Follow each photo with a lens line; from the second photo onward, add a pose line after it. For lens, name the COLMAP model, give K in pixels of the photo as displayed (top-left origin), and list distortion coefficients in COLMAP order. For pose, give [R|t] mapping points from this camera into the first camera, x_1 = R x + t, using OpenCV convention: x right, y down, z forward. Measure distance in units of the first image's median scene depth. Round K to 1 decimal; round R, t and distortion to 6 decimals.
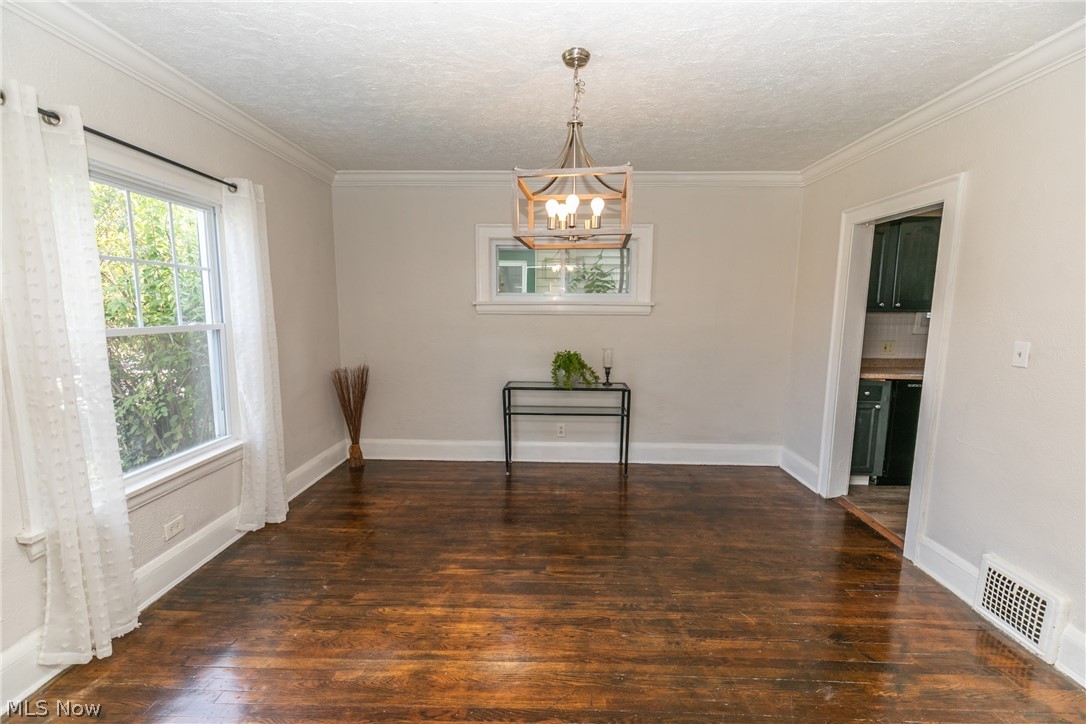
lens RADIAL K [[482.8, 0, 540.0], [0, 482.8, 371.6], [0, 0, 1]] dist [0.001020, -0.000241]
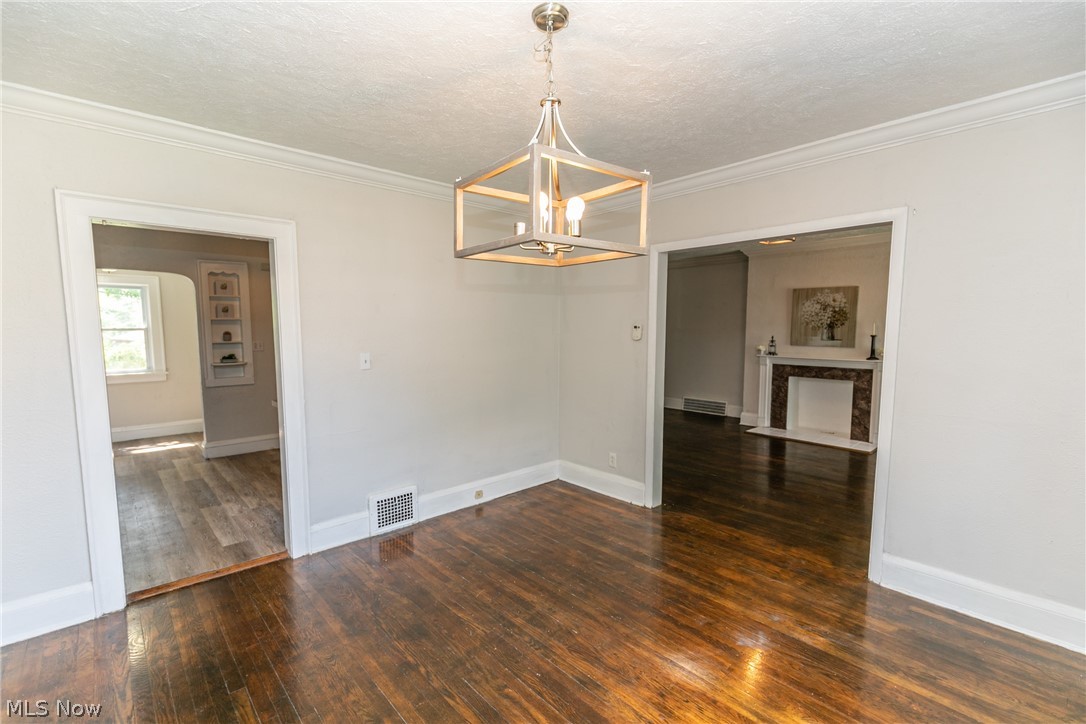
lens RADIAL K [[482.8, 0, 540.0], [0, 482.8, 371.6], [0, 0, 1]] dist [0.001020, -0.000241]
pose [[-0.688207, -0.077569, 0.721356, -0.477733], [0.096611, 0.975615, 0.197081, -0.238983], [-0.719053, 0.205323, -0.663931, 1.533908]]
